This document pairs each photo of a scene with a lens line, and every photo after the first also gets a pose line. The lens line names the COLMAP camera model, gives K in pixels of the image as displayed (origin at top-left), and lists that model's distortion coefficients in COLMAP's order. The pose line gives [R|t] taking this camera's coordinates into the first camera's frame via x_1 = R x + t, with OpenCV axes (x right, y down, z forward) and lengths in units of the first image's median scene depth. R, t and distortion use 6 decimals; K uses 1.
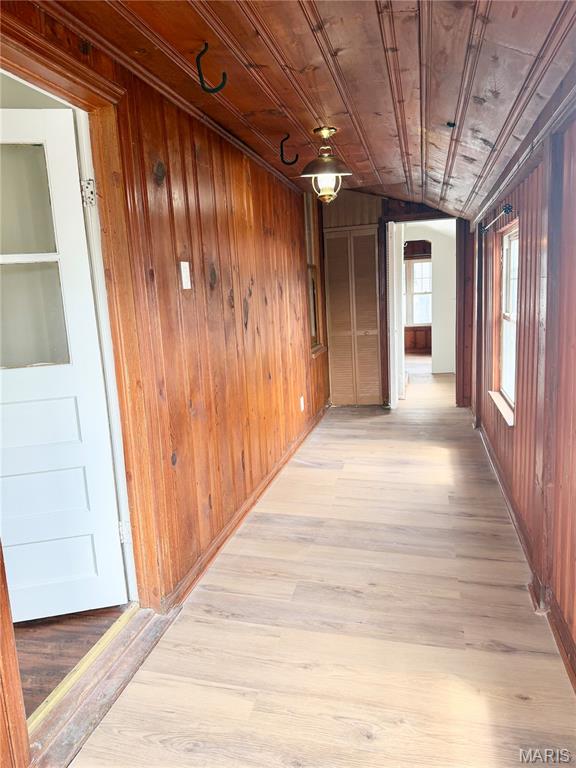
lens RADIAL K [[545.6, 0, 286.1], [0, 545.6, 375.1], [0, 0, 1]] dist [0.065265, -0.097218]
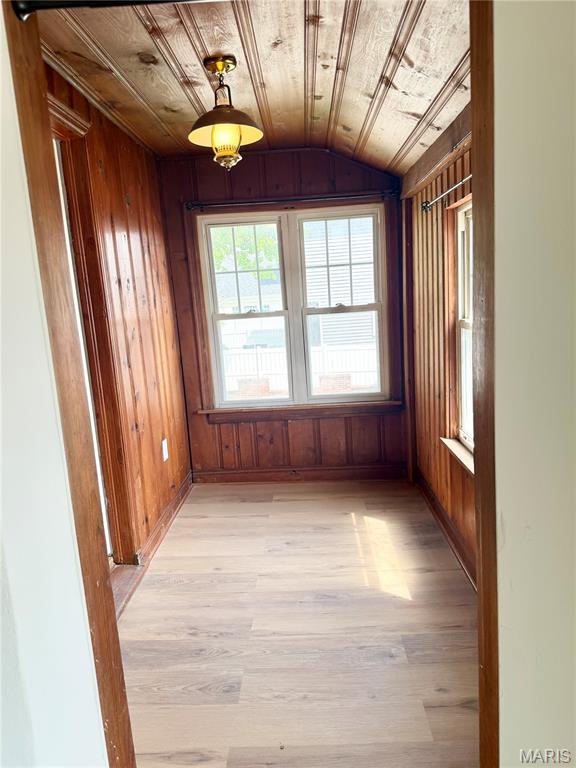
lens RADIAL K [[551.8, 0, 288.0], [0, 551.8, 384.0], [0, 0, 1]] dist [0.044733, -0.060340]
pose [[0.991323, -0.034444, 0.126858, 0.089452], [0.033131, 0.999374, 0.012440, -0.054405], [-0.127207, -0.008129, 0.991843, 0.333075]]
